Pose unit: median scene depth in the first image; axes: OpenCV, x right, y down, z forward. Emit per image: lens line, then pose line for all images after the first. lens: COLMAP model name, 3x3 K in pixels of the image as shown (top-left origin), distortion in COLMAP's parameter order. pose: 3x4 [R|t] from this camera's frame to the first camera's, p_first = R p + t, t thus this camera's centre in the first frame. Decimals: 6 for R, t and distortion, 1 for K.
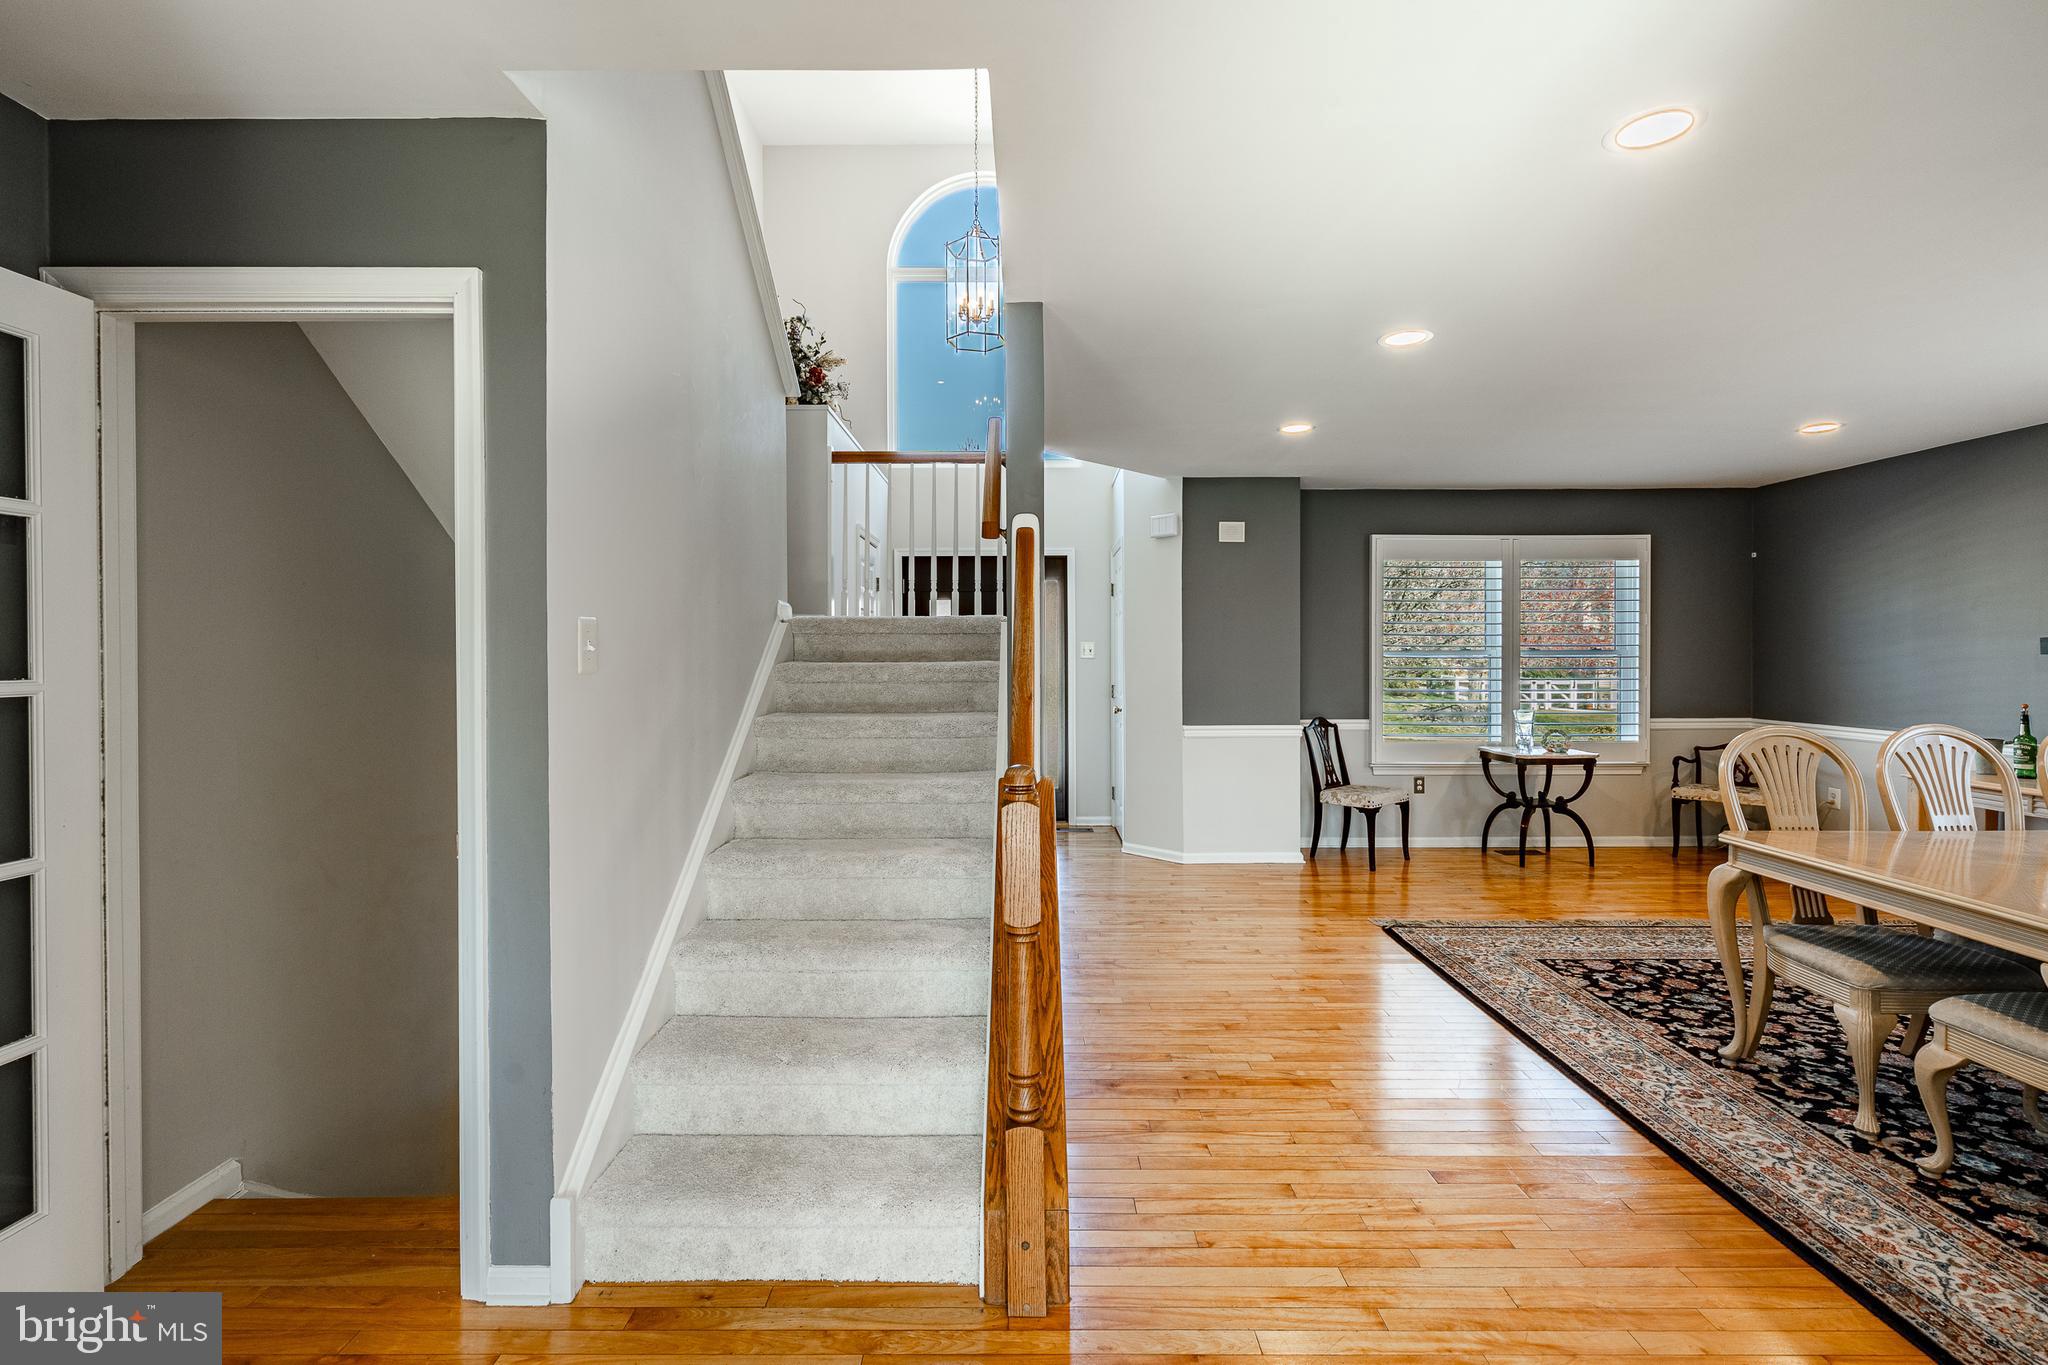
lens RADIAL K [[945.1, 0, 1017.2], [0, 945.1, 661.3], [0, 0, 1]] dist [0.000734, -0.000230]
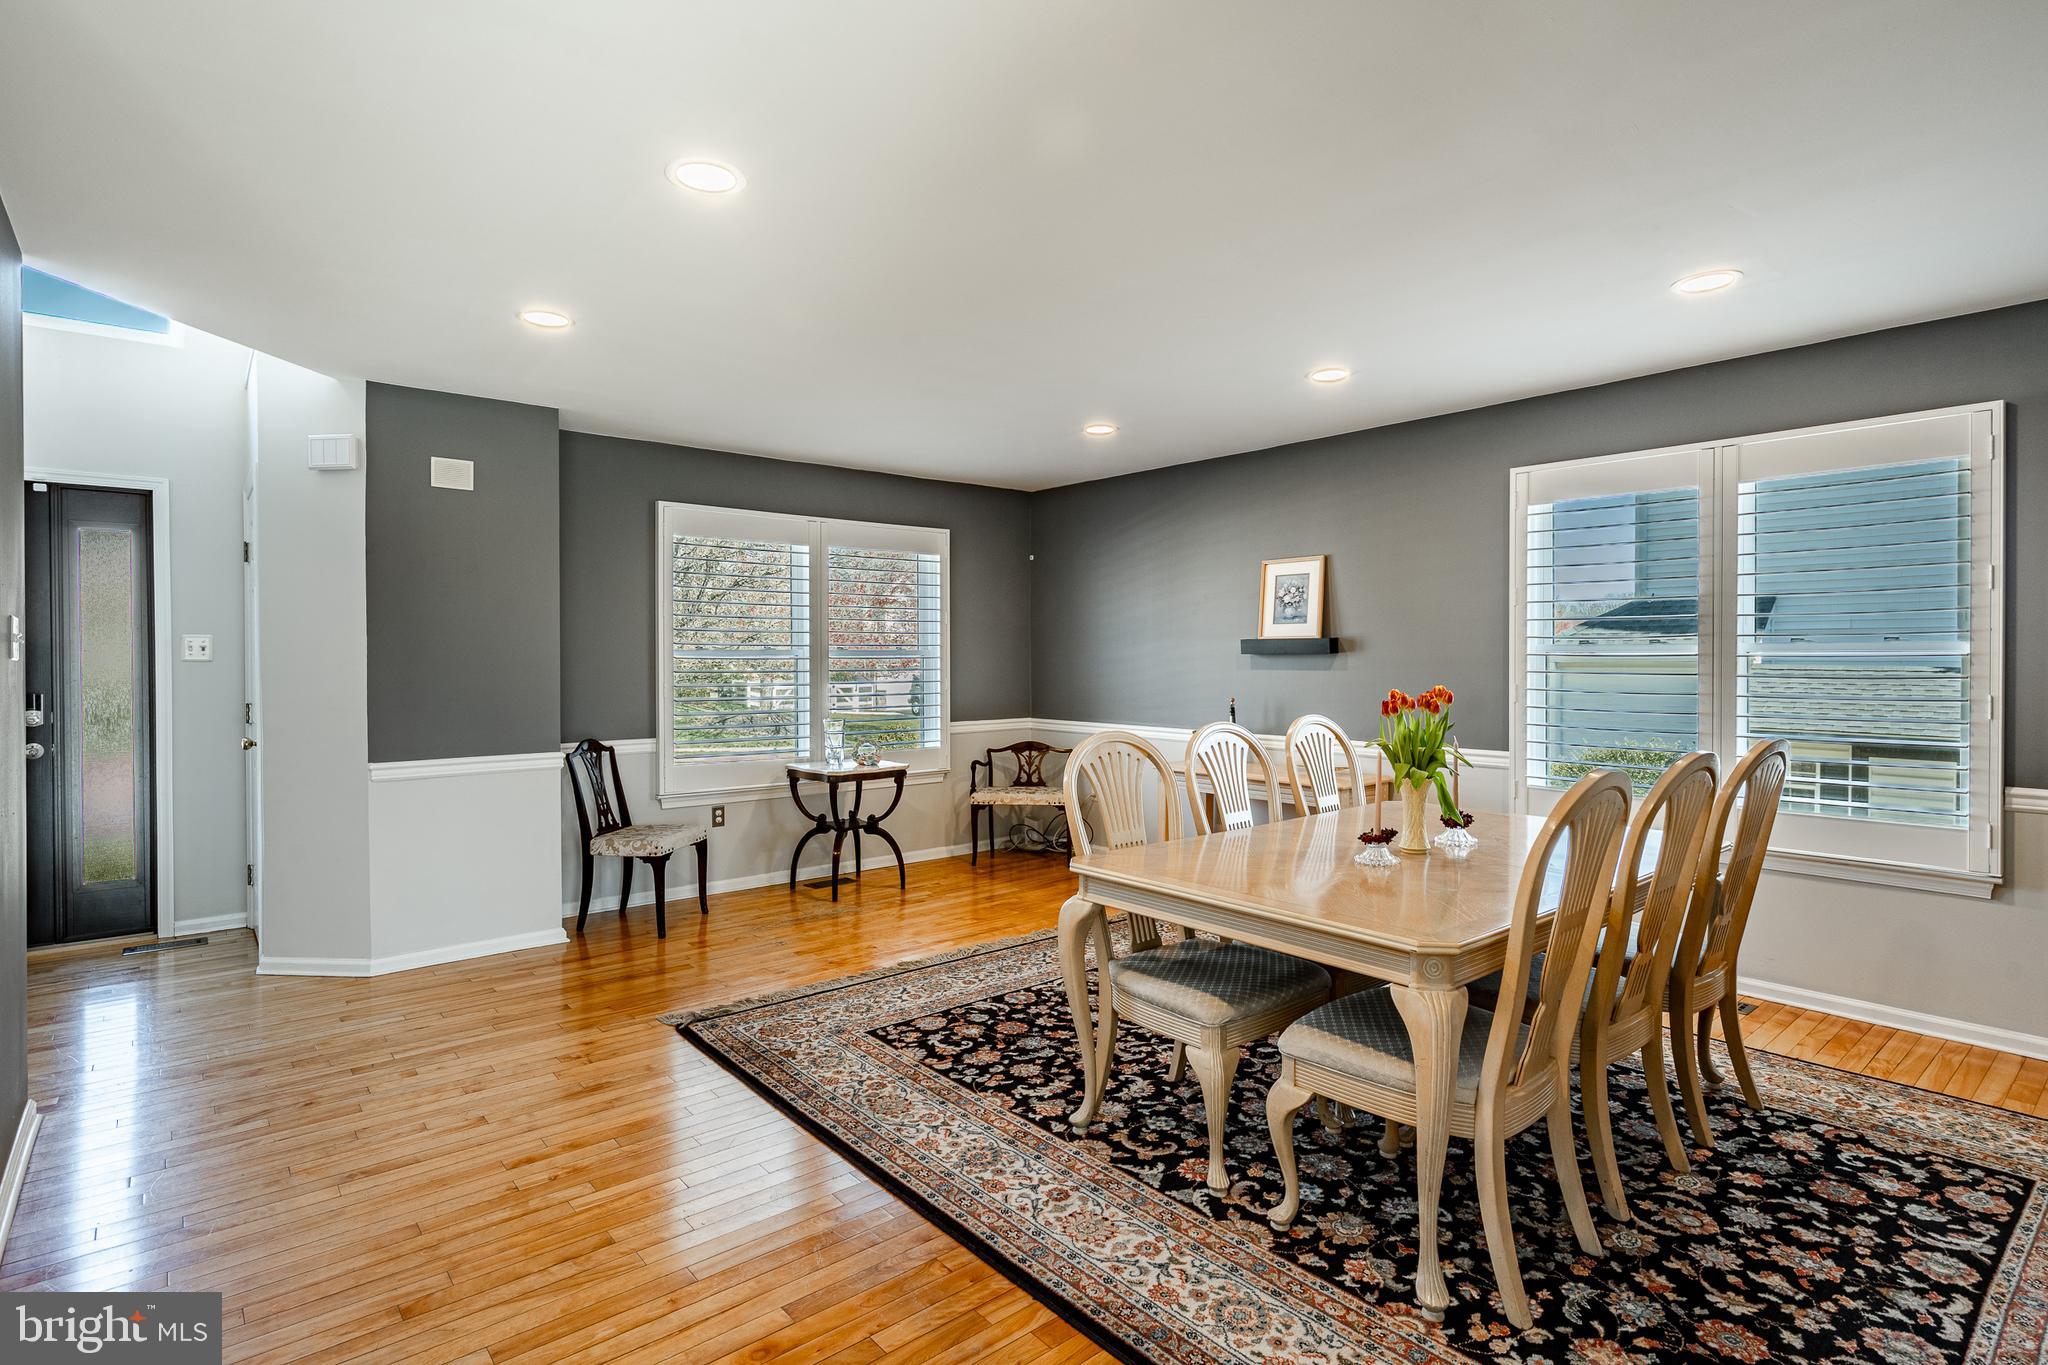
lens RADIAL K [[1030.9, 0, 1034.7], [0, 1030.9, 666.1], [0, 0, 1]] dist [0.002788, 0.000661]
pose [[0.759226, -0.005383, 0.650805, 0.096639], [0.005481, 0.999983, 0.001878, 0.003852], [-0.650804, 0.002141, 0.759242, 0.259085]]
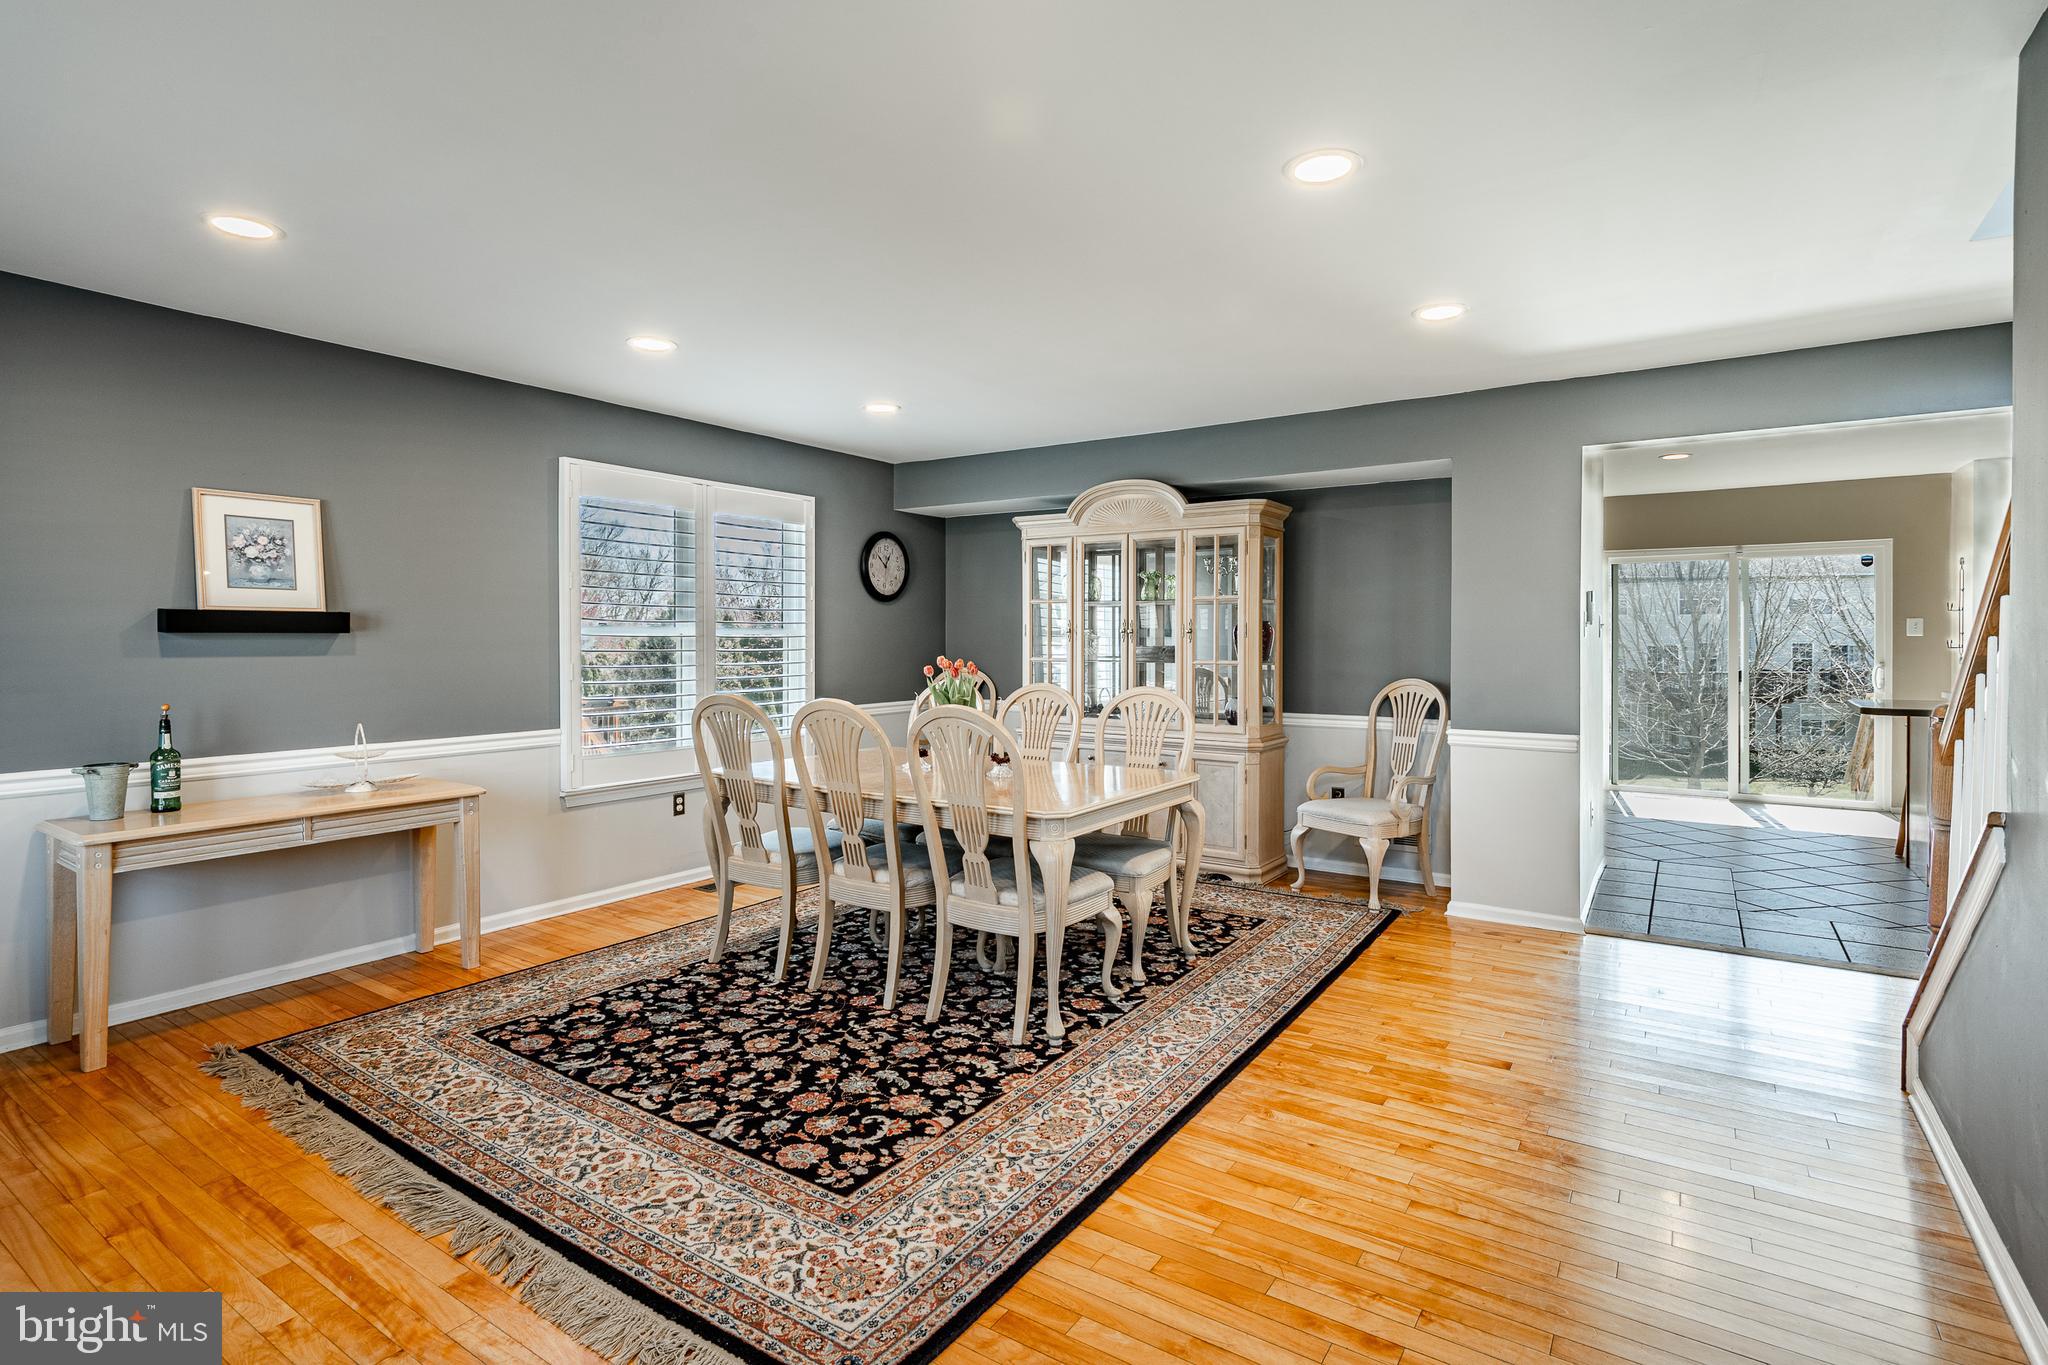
lens RADIAL K [[988.7, 0, 1029.3], [0, 988.7, 628.8], [0, 0, 1]] dist [0.001802, 0.000475]
pose [[-0.830377, 0.008285, 0.557140, 0.159582], [0.008677, 0.999960, -0.001937, -0.003986], [-0.557135, 0.003226, -0.830416, 1.514526]]
